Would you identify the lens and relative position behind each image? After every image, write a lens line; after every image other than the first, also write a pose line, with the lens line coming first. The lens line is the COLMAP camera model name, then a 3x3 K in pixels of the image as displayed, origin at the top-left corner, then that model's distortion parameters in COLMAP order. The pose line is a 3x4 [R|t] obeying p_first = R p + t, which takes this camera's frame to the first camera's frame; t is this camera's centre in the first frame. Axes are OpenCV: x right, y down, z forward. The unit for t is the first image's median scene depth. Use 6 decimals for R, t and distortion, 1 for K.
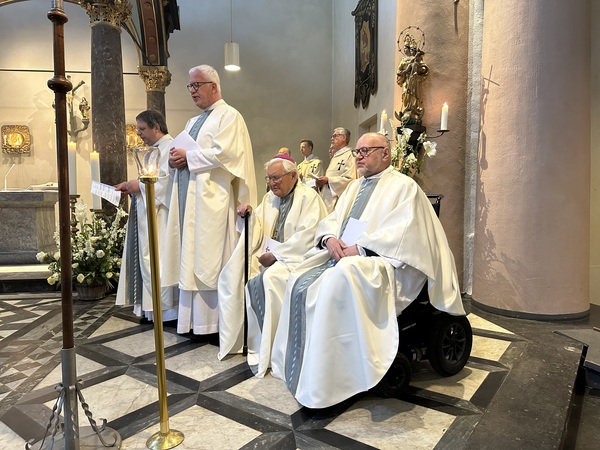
lens RADIAL K [[418.6, 0, 300.0], [0, 418.6, 225.0], [0, 0, 1]] dist [0.074735, -0.085461]
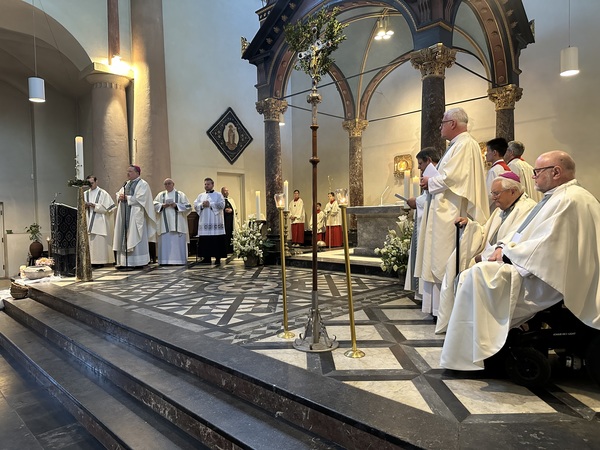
lens RADIAL K [[416.7, 0, 299.6], [0, 416.7, 235.3], [0, 0, 1]] dist [0.055999, -0.084320]
pose [[0.602846, 0.037172, -0.796991, 0.451874], [-0.031649, 0.999242, 0.022666, -0.007347], [0.797230, 0.011560, 0.603565, -0.112939]]
